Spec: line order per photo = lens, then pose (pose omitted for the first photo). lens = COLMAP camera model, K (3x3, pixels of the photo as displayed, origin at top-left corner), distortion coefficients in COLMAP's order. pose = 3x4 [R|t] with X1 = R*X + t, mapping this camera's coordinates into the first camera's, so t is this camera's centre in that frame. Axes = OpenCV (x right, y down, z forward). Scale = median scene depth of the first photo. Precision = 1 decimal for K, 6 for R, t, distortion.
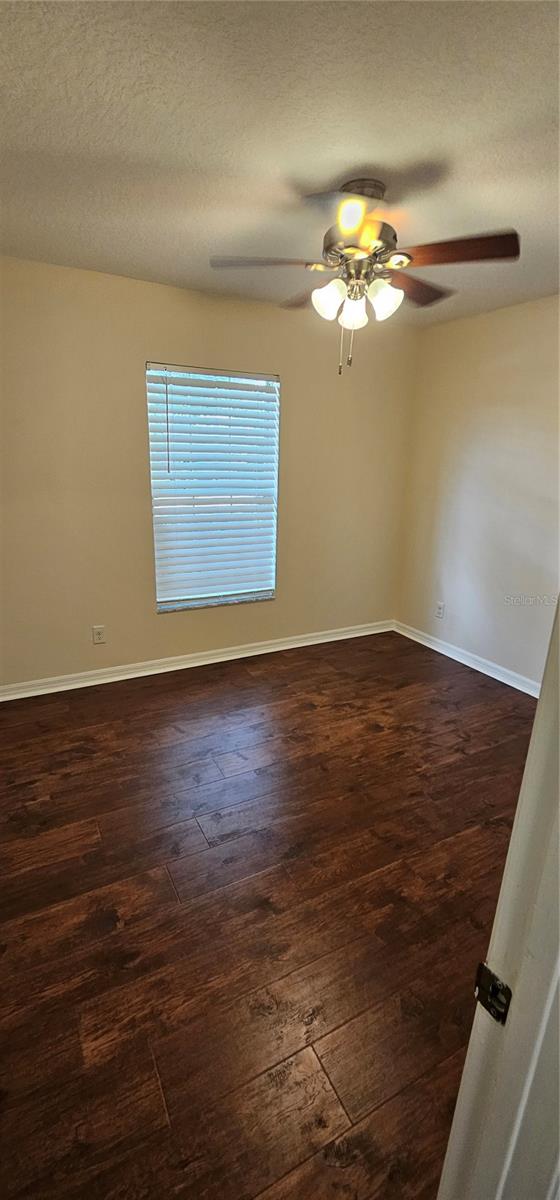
lens RADIAL K [[491.0, 0, 271.9], [0, 491.0, 596.5], [0, 0, 1]] dist [-0.000907, -0.000339]
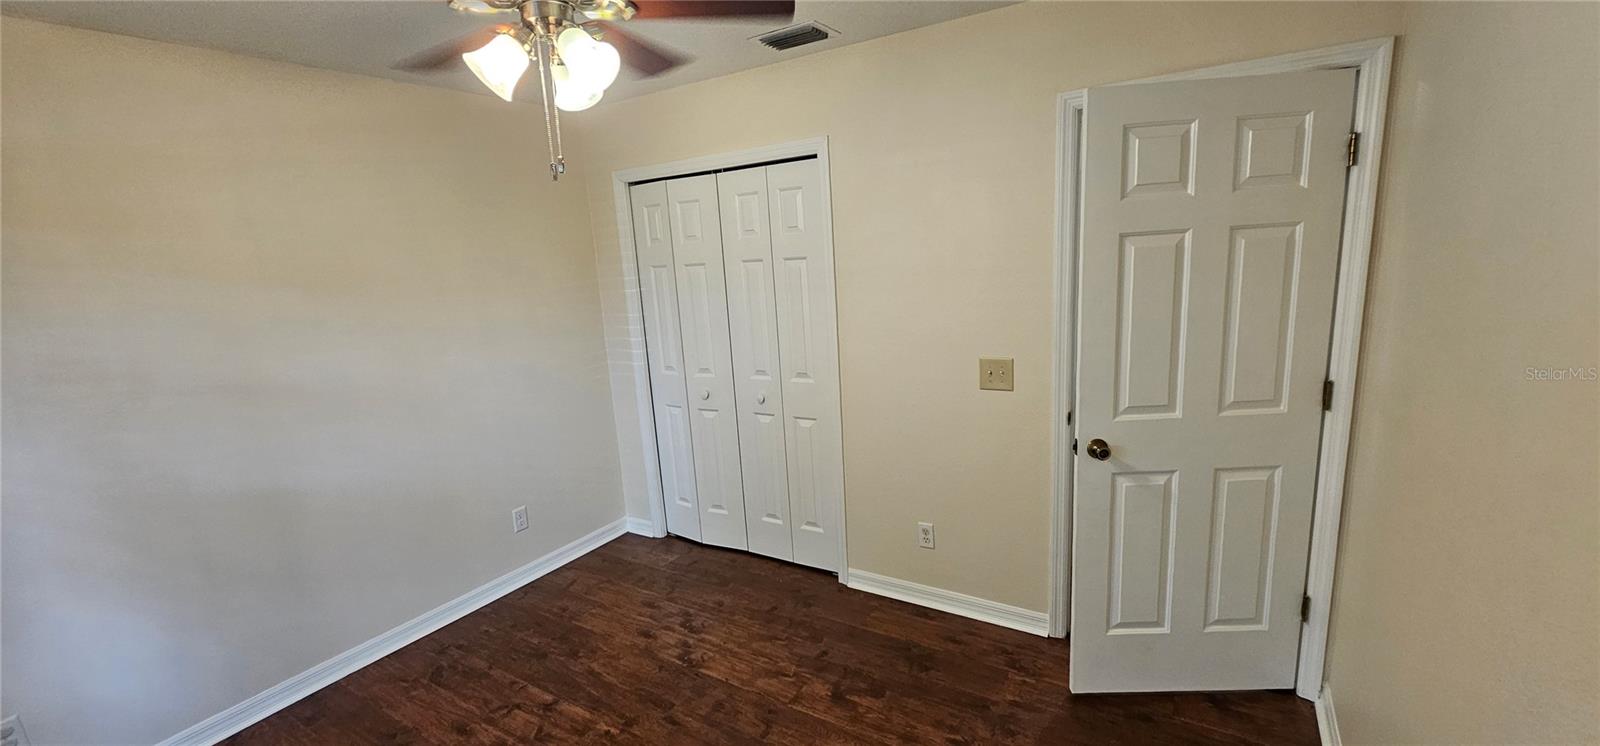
lens RADIAL K [[654.7, 0, 800.4], [0, 654.7, 381.1], [0, 0, 1]] dist [-0.000907, -0.000339]
pose [[-0.492604, -0.169554, 0.853576, -0.657417], [0.294248, 0.890618, 0.346725, -0.408885], [-0.818999, 0.421961, -0.388831, 1.116554]]
